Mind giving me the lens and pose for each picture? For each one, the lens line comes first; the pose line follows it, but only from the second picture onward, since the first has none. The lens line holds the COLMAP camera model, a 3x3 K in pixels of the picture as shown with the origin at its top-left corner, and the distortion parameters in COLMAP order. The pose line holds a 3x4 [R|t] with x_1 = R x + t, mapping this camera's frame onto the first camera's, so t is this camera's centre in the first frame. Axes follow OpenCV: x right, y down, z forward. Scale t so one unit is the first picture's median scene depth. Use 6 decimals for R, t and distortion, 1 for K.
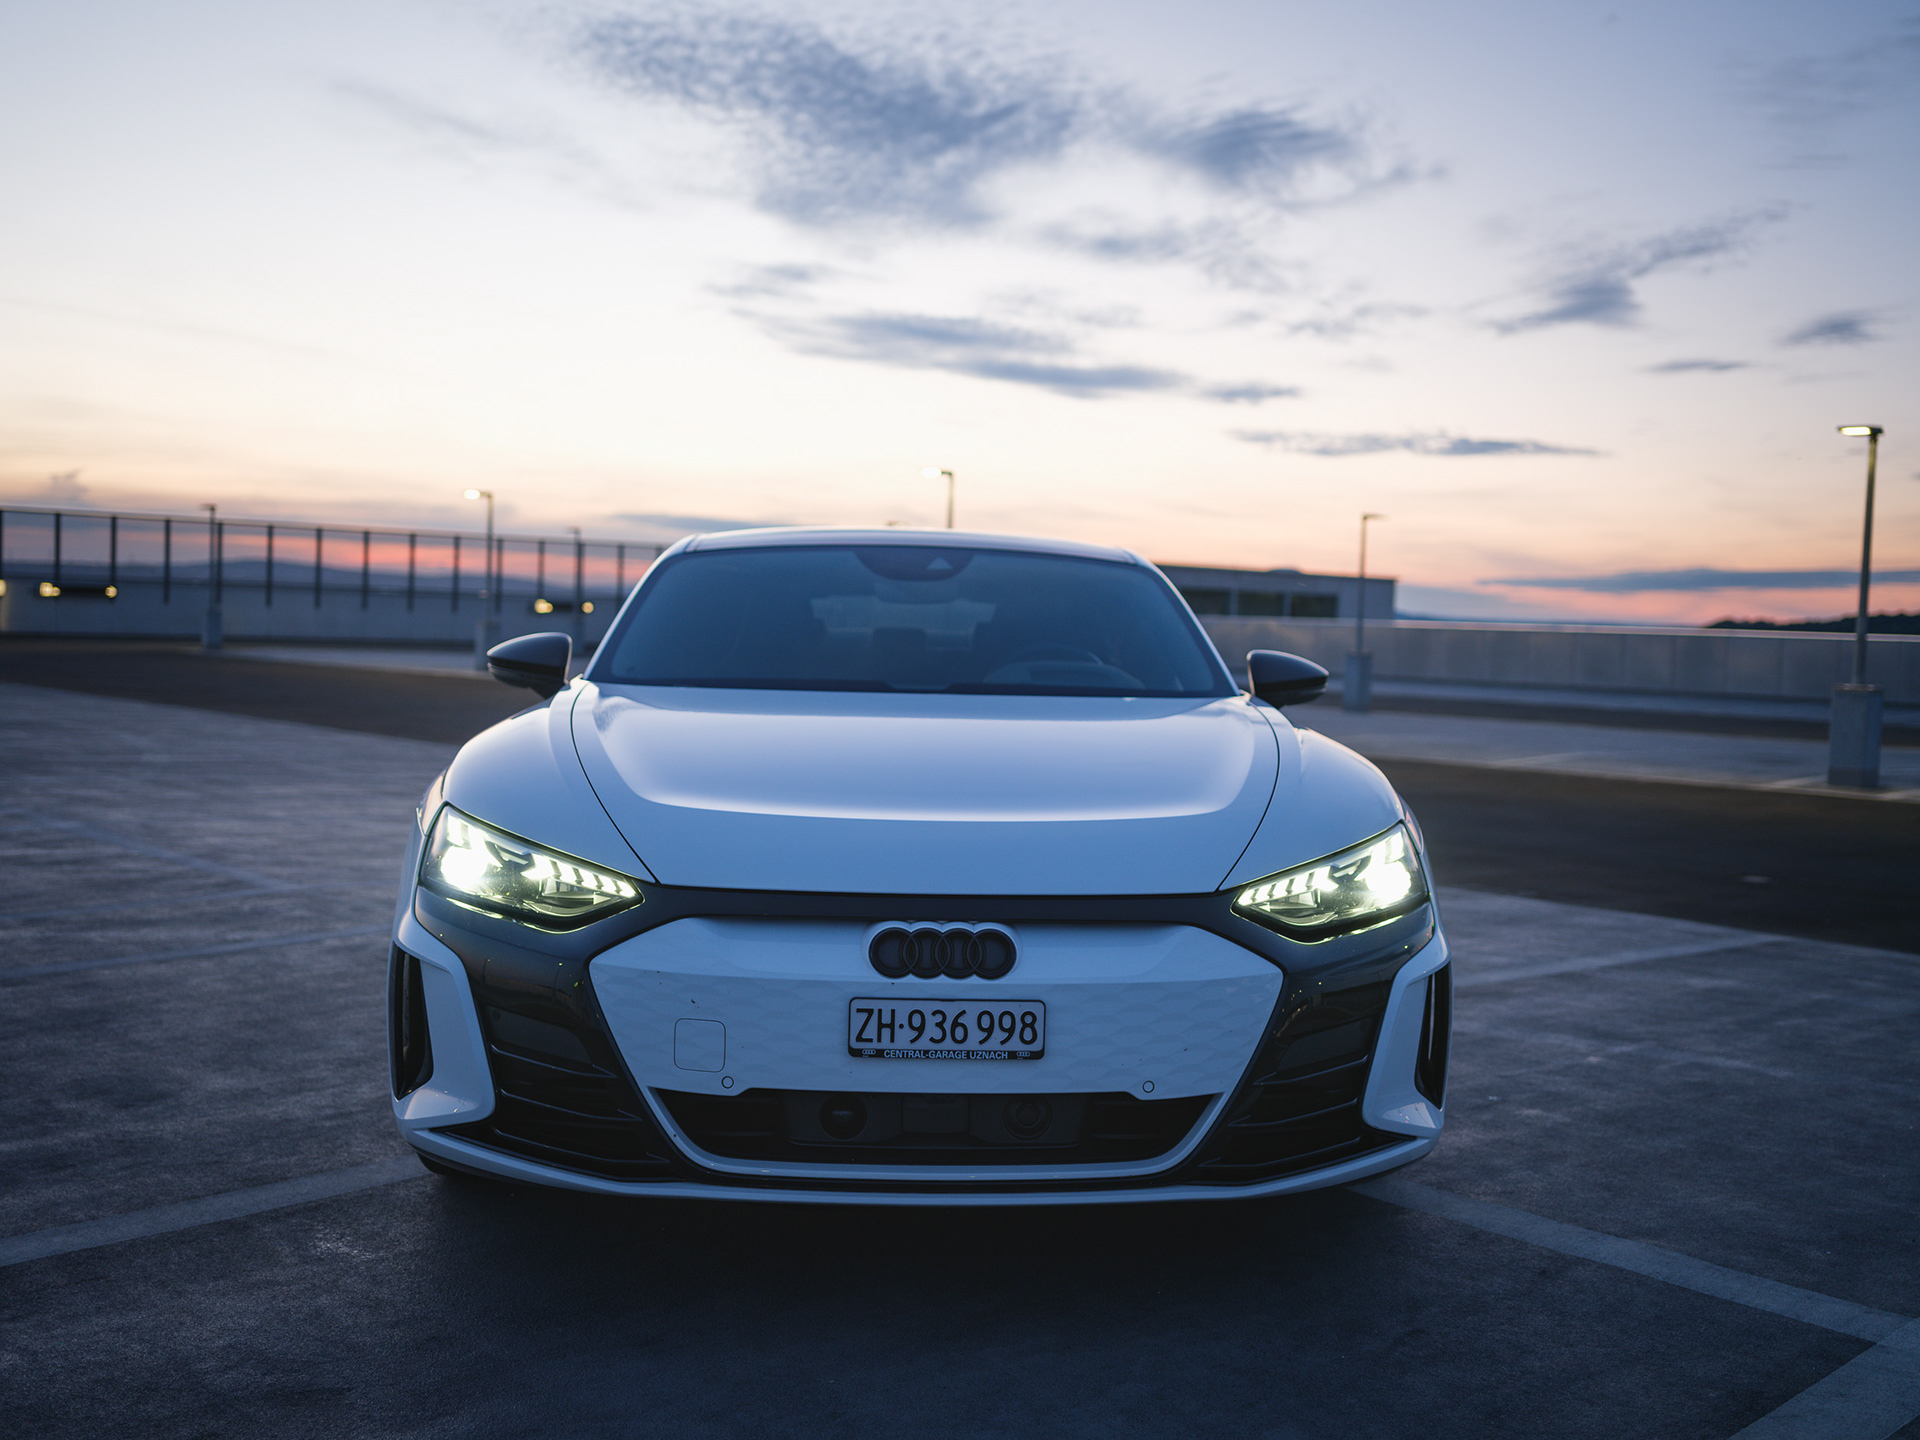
lens RADIAL K [[1993.6, 0, 985.0], [0, 1993.6, 724.6], [0, 0, 1]] dist [-0.000315, 0.000000]
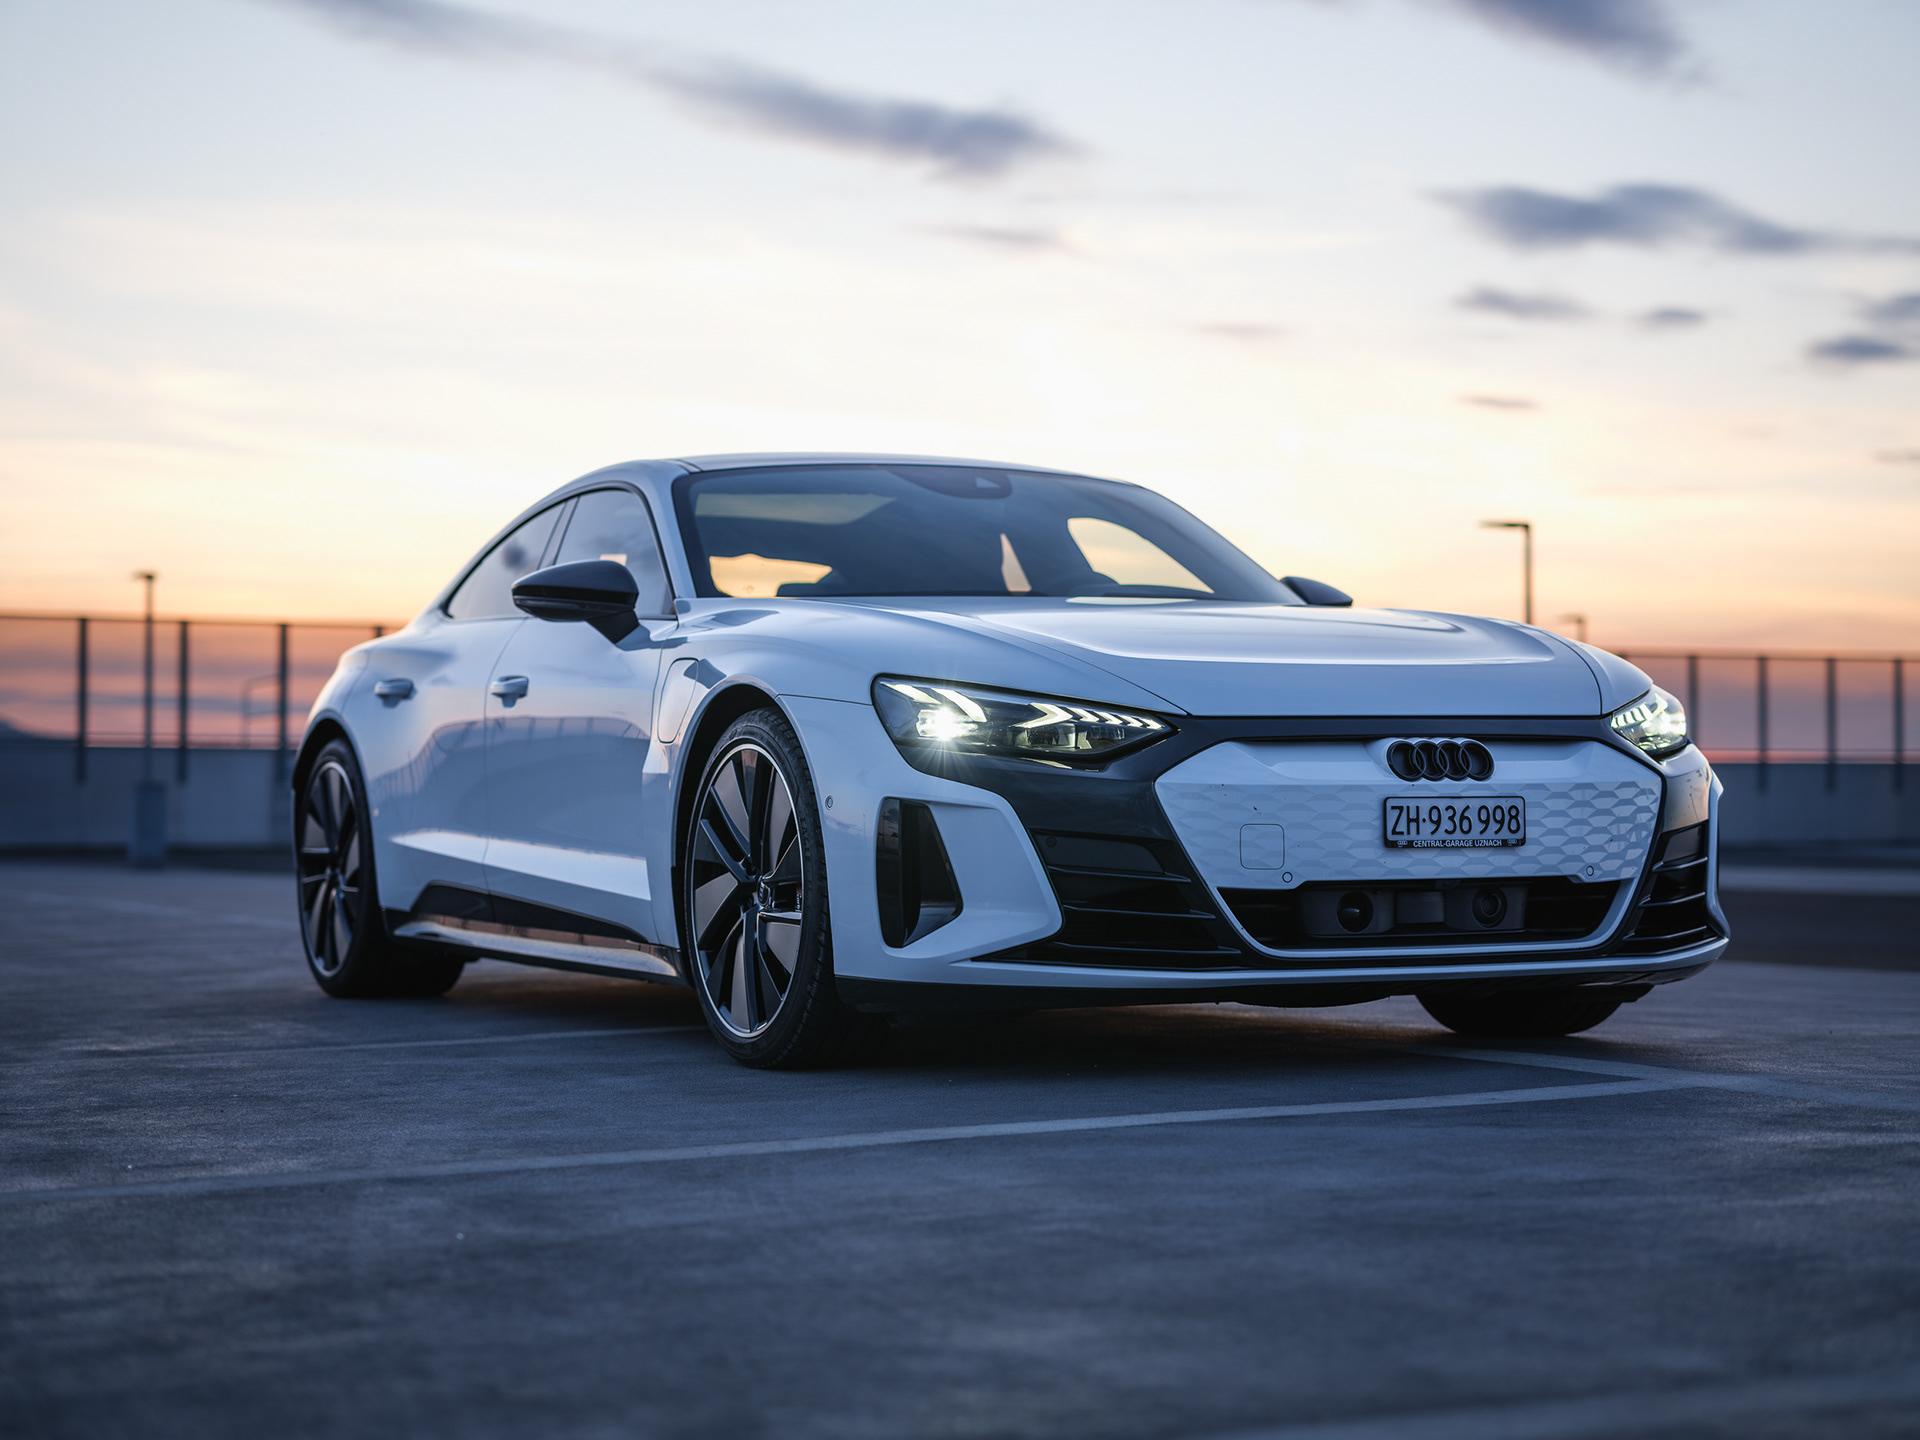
lens RADIAL K [[3638.3, 0, 960.7], [0, 3638.3, 723.3], [0, 0, 1]] dist [0.000589, 0.000000]
pose [[0.922297, -0.025539, 0.385636, -1.076881], [0.049789, 0.997351, -0.053027, 0.187146], [-0.383260, 0.068107, 0.921126, -0.839727]]
